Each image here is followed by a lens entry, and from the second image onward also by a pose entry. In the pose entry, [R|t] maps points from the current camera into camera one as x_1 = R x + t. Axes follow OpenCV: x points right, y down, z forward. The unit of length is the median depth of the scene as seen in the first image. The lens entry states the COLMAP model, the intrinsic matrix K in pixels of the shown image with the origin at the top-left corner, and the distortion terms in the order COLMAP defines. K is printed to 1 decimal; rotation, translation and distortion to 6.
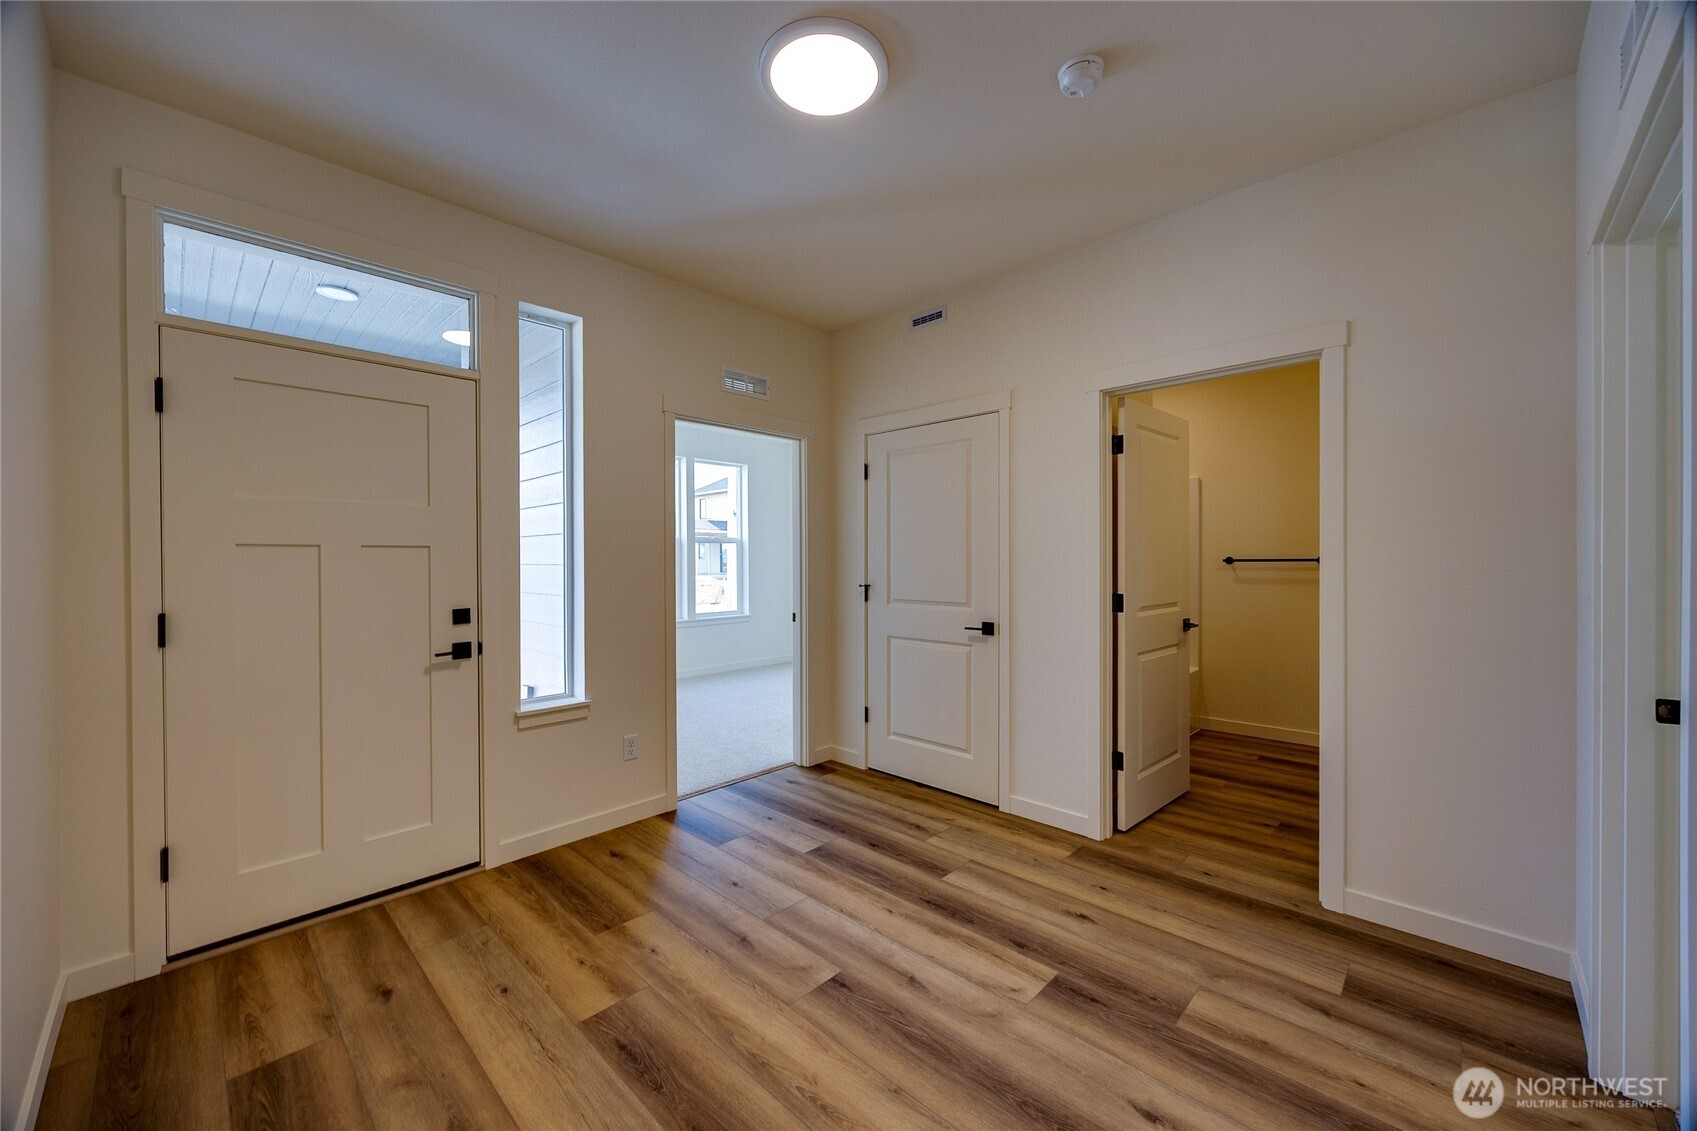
lens RADIAL K [[641.7, 0, 844.5], [0, 641.7, 560.7], [0, 0, 1]] dist [-0.001357, -0.000069]
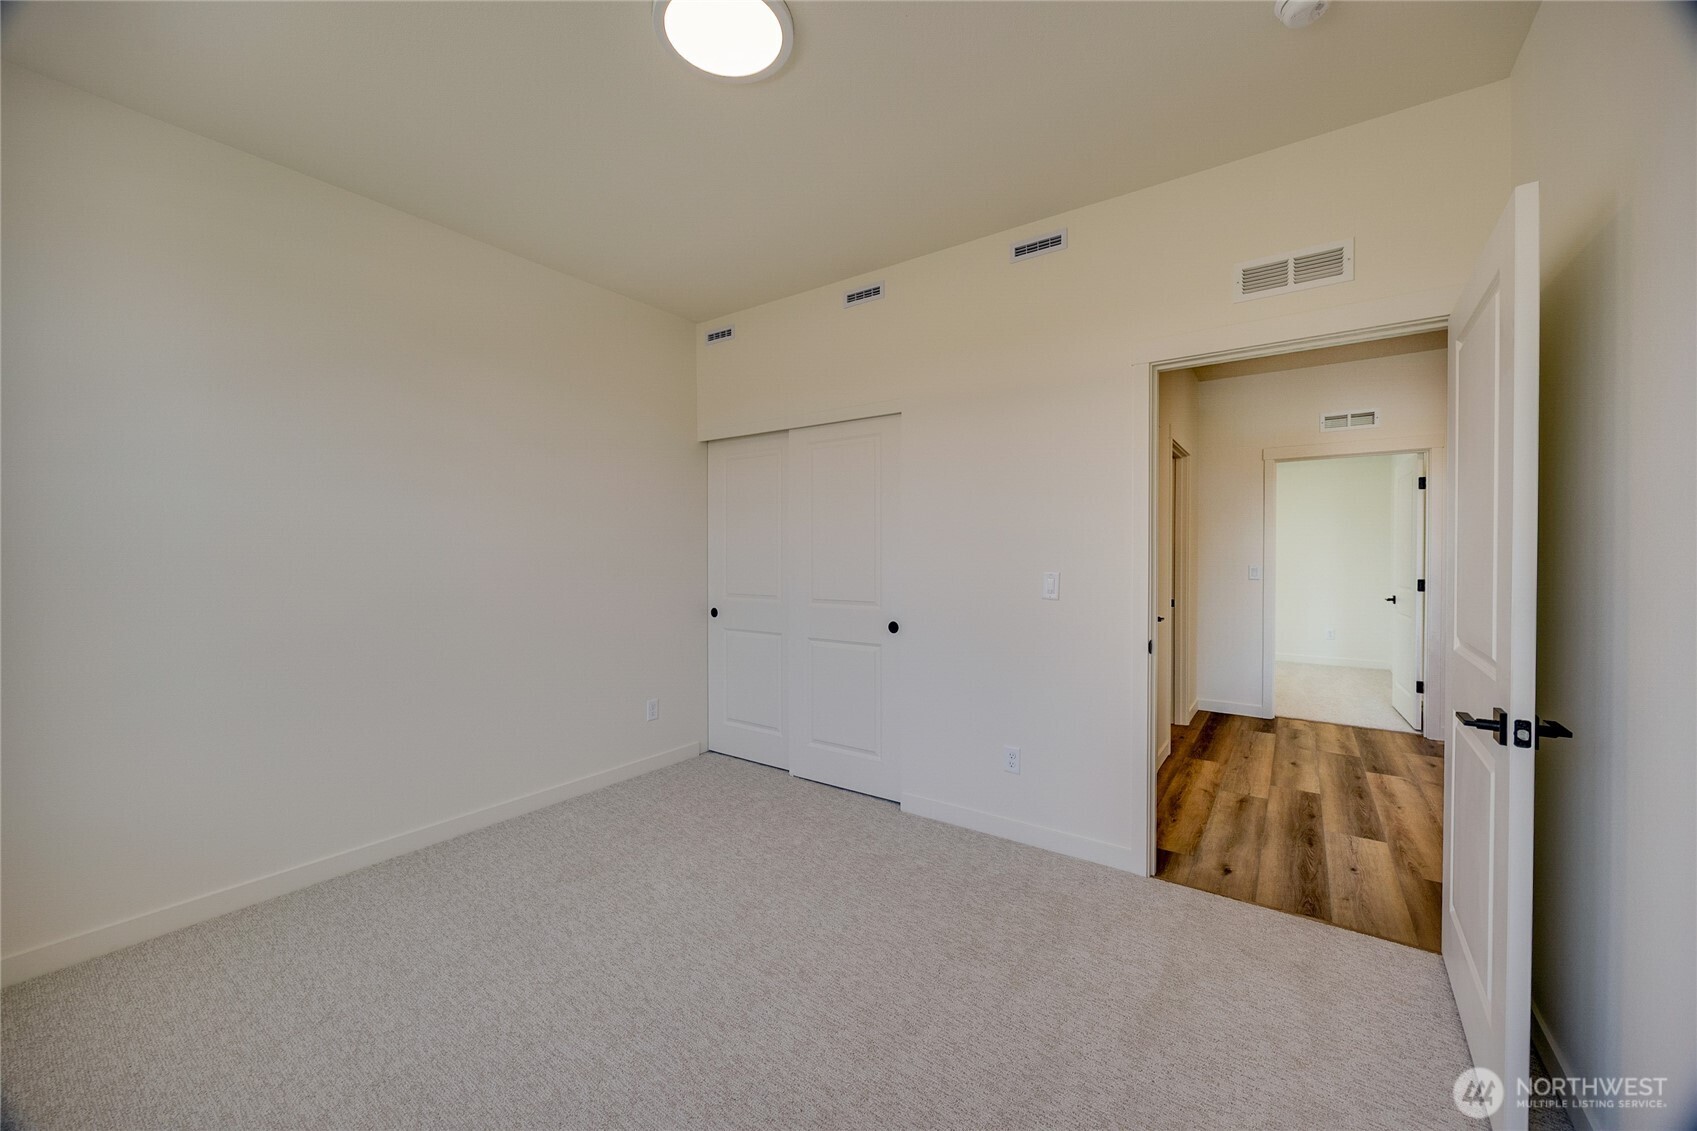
lens RADIAL K [[641.7, 0, 844.2], [0, 641.7, 559.9], [0, 0, 1]] dist [-0.001357, -0.000069]
pose [[-0.134478, -0.007629, 0.990887, -0.932277], [0.008247, 0.999927, 0.008818, -0.011275], [-0.990882, 0.009357, -0.134406, 1.940048]]
